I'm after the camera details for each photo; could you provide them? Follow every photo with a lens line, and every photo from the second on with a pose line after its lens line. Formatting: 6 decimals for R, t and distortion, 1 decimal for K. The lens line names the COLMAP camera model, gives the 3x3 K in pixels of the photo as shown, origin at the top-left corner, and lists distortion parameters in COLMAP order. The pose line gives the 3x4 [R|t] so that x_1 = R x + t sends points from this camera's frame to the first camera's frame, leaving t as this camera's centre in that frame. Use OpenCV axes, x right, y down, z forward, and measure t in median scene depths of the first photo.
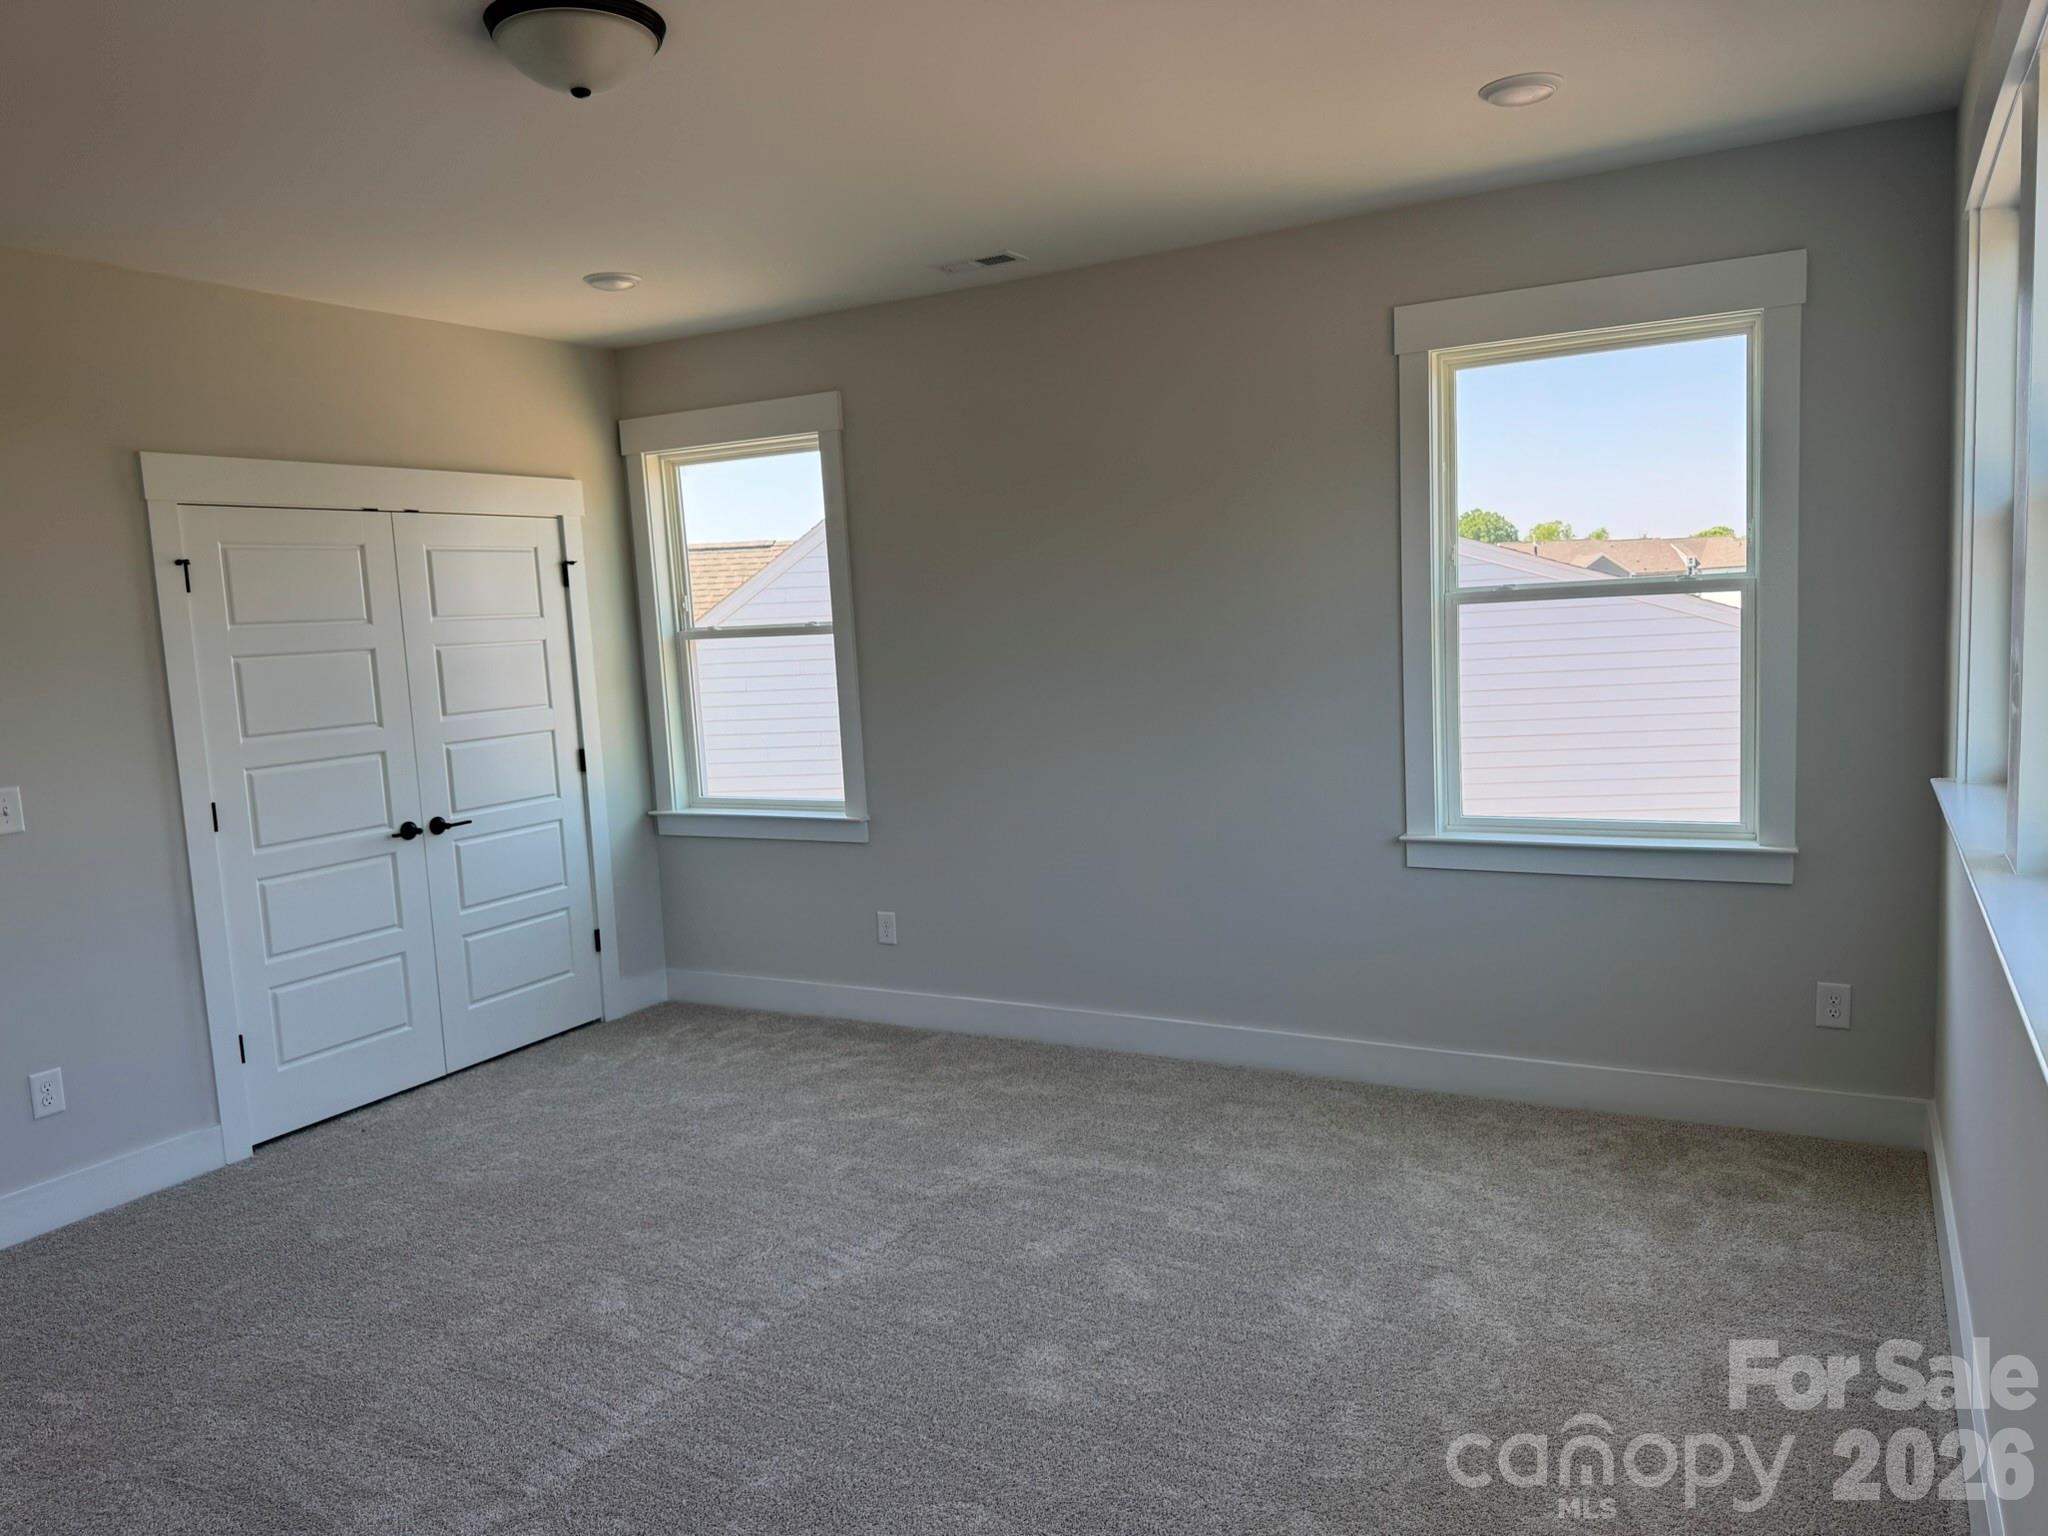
lens RADIAL K [[1377.3, 0, 1024.0], [0, 1377.3, 768.0], [0, 0, 1]] dist [-0.000708, -0.001125]
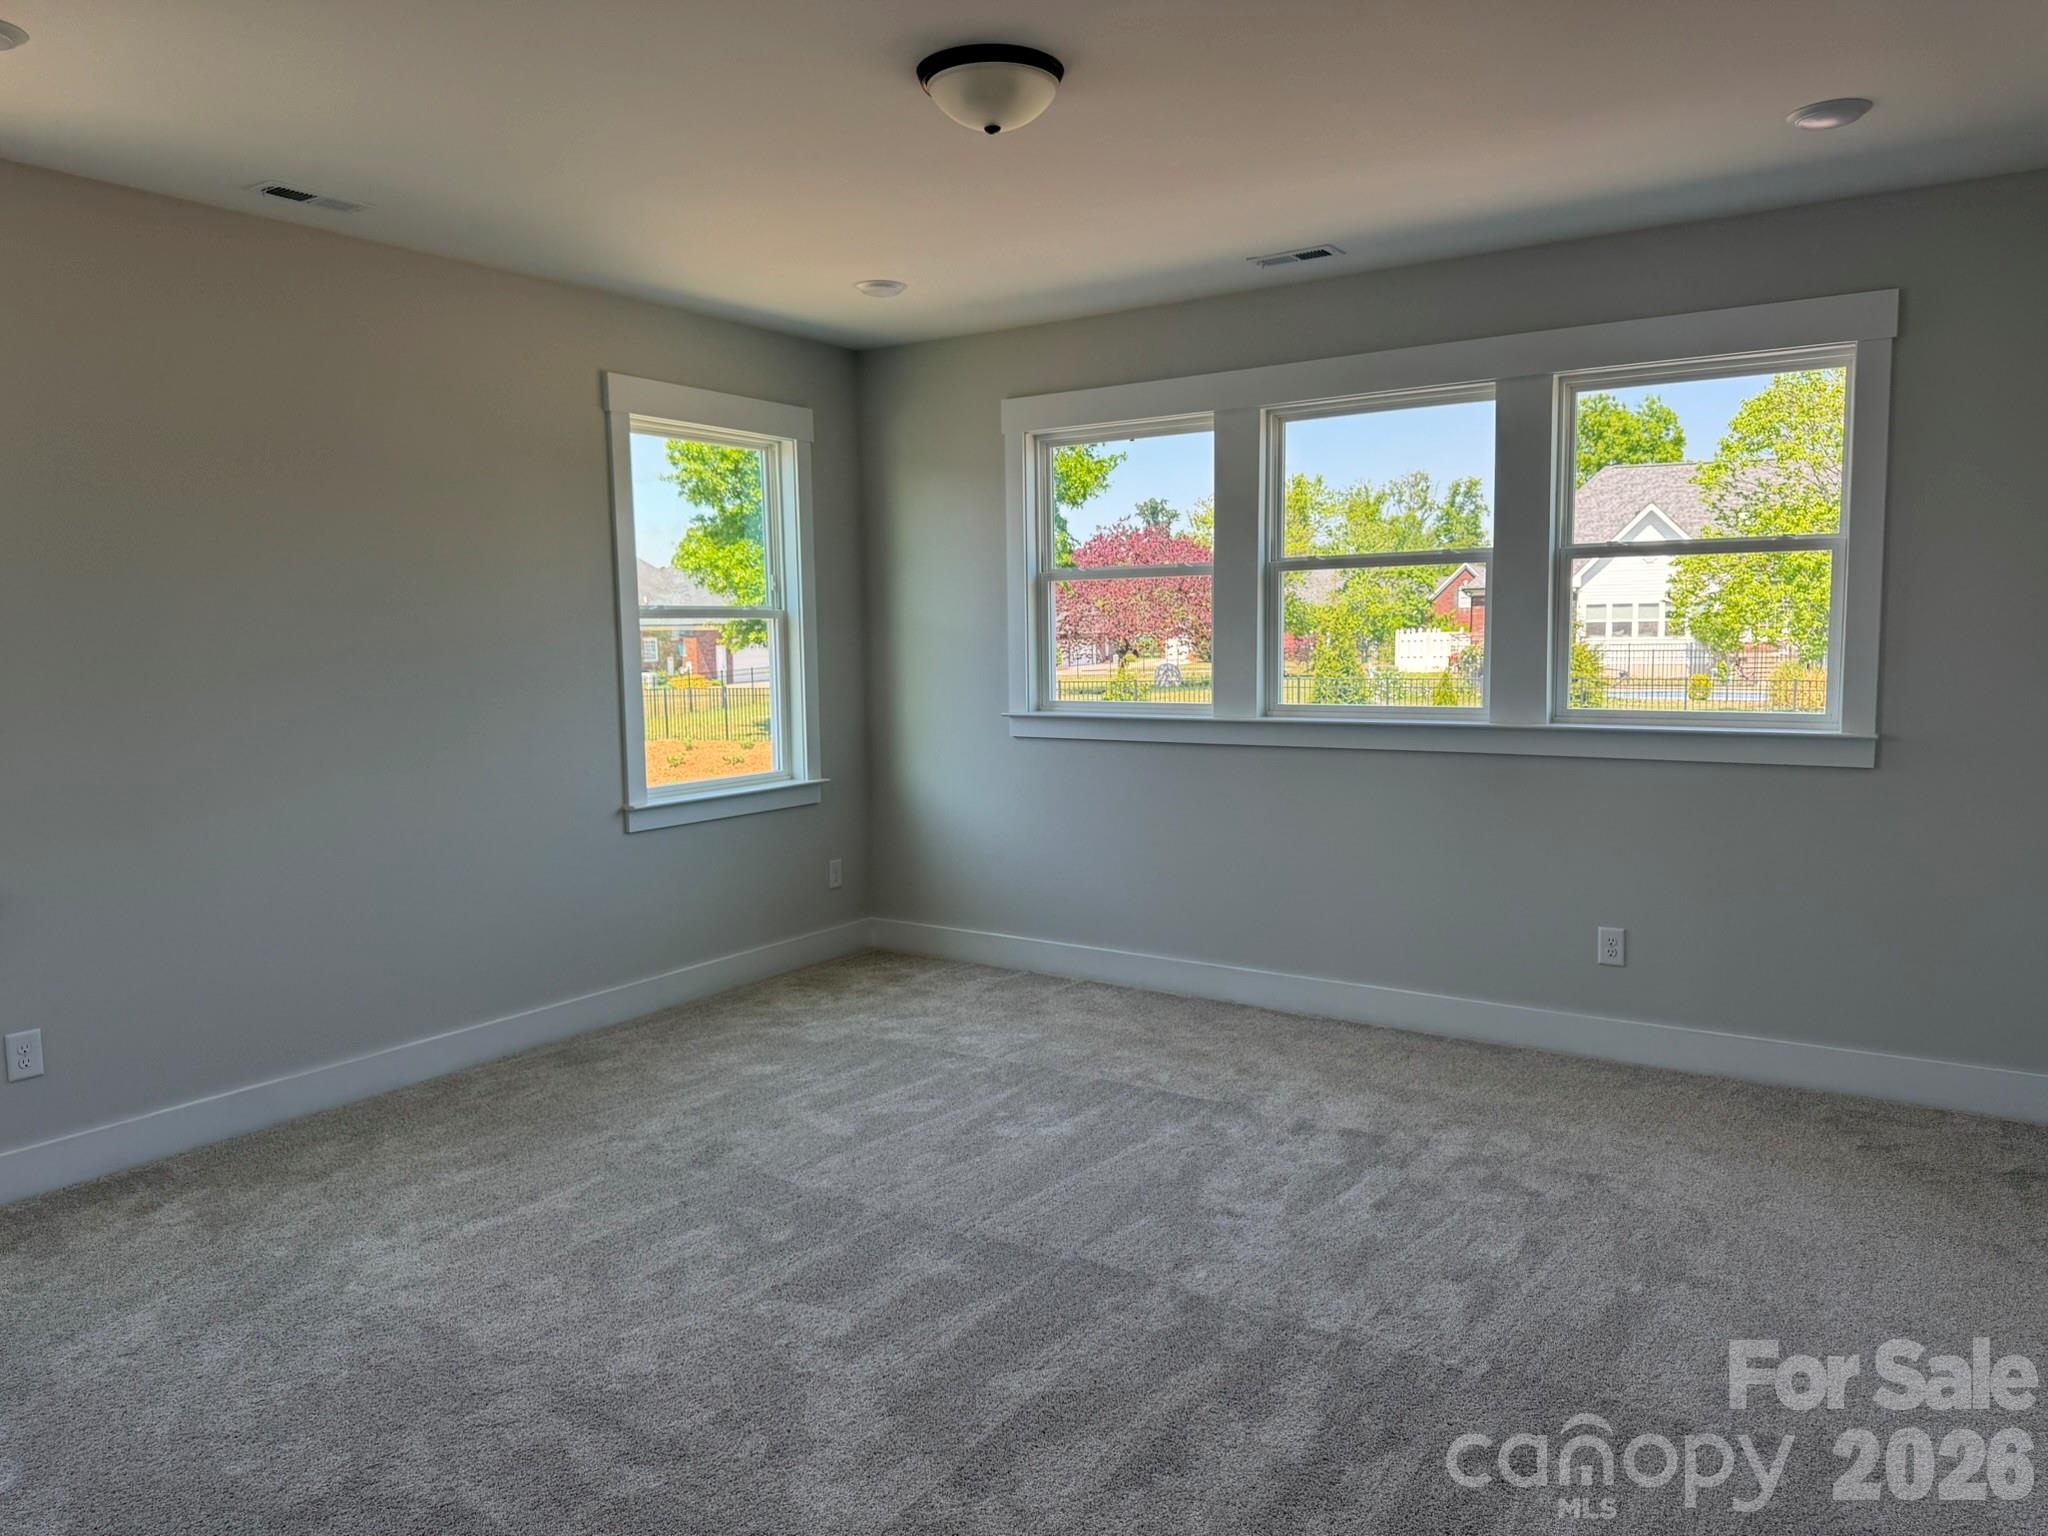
lens RADIAL K [[1431.4, 0, 1024.0], [0, 1431.4, 768.0], [0, 0, 1]] dist [0.077690, -0.004393]
pose [[0.119211, -0.064893, 0.990746, -0.974097], [0.111392, 0.992436, 0.051600, -0.011599], [-0.986601, 0.104210, 0.125538, 0.516469]]
